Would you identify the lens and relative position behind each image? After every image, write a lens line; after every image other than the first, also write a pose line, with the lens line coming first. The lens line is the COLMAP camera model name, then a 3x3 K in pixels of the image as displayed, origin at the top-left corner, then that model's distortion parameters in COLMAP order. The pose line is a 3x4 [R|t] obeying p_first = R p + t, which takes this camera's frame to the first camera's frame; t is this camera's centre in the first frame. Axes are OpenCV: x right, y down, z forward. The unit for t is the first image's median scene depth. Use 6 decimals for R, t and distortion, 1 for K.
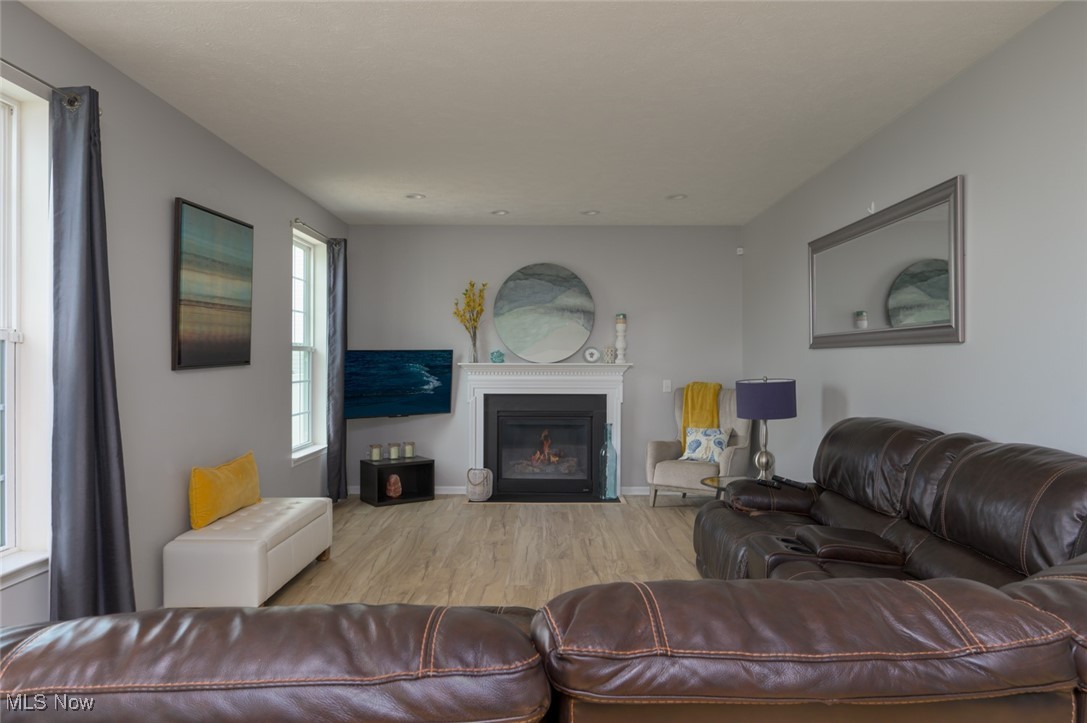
lens RADIAL K [[733.6, 0, 543.5], [0, 733.6, 361.5], [0, 0, 1]] dist [0.002036, 0.000287]
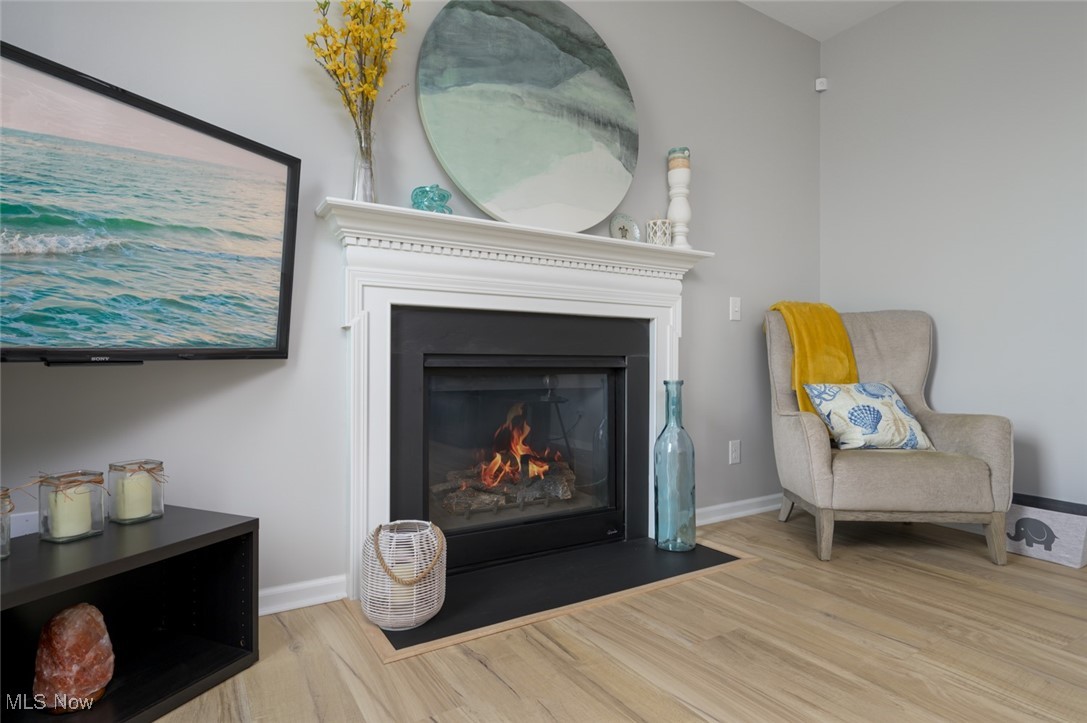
lens RADIAL K [[576.9, 0, 537.1], [0, 576.9, 360.9], [0, 0, 1]] dist [-0.000871, 0.000484]
pose [[0.846979, 0.001219, 0.531624, -0.169418], [-0.001483, 0.999999, 0.000070, 0.071287], [-0.531624, -0.000848, 0.846980, 0.732007]]
